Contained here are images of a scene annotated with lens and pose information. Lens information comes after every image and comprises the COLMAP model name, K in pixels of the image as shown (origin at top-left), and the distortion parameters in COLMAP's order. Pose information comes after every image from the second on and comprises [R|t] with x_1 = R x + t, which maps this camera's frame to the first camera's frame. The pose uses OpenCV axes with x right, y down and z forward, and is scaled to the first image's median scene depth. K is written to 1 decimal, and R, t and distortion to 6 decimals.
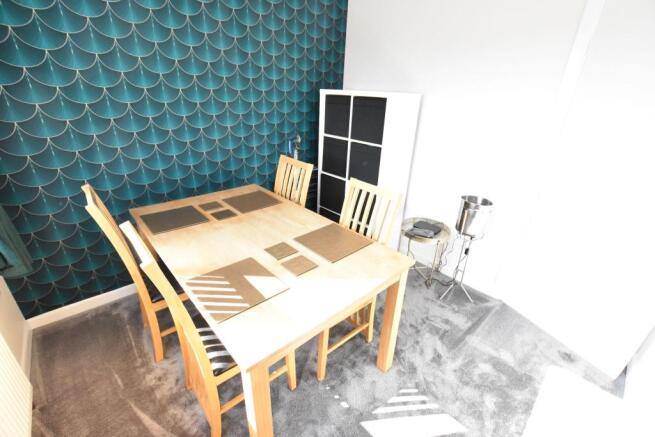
lens RADIAL K [[292.7, 0, 330.4], [0, 292.7, 220.5], [0, 0, 1]] dist [-0.019830, -0.000232]
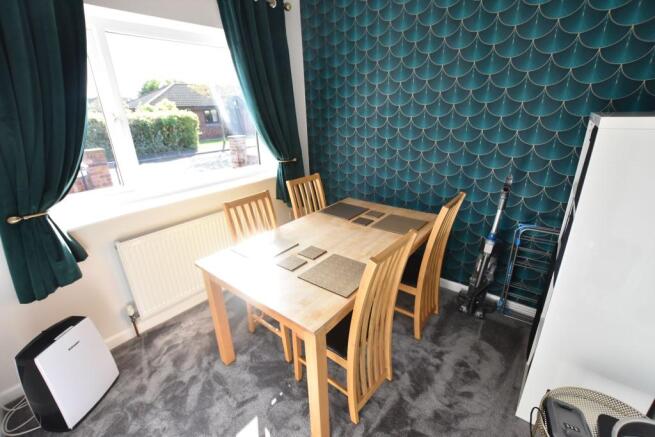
lens RADIAL K [[279.0, 0, 328.6], [0, 279.0, 207.6], [0, 0, 1]] dist [-0.000759, -0.000110]
pose [[0.147196, 0.274422, -0.950277, 0.602906], [-0.388259, 0.899661, 0.199665, -0.218961], [0.909719, 0.339563, 0.238973, 0.542319]]
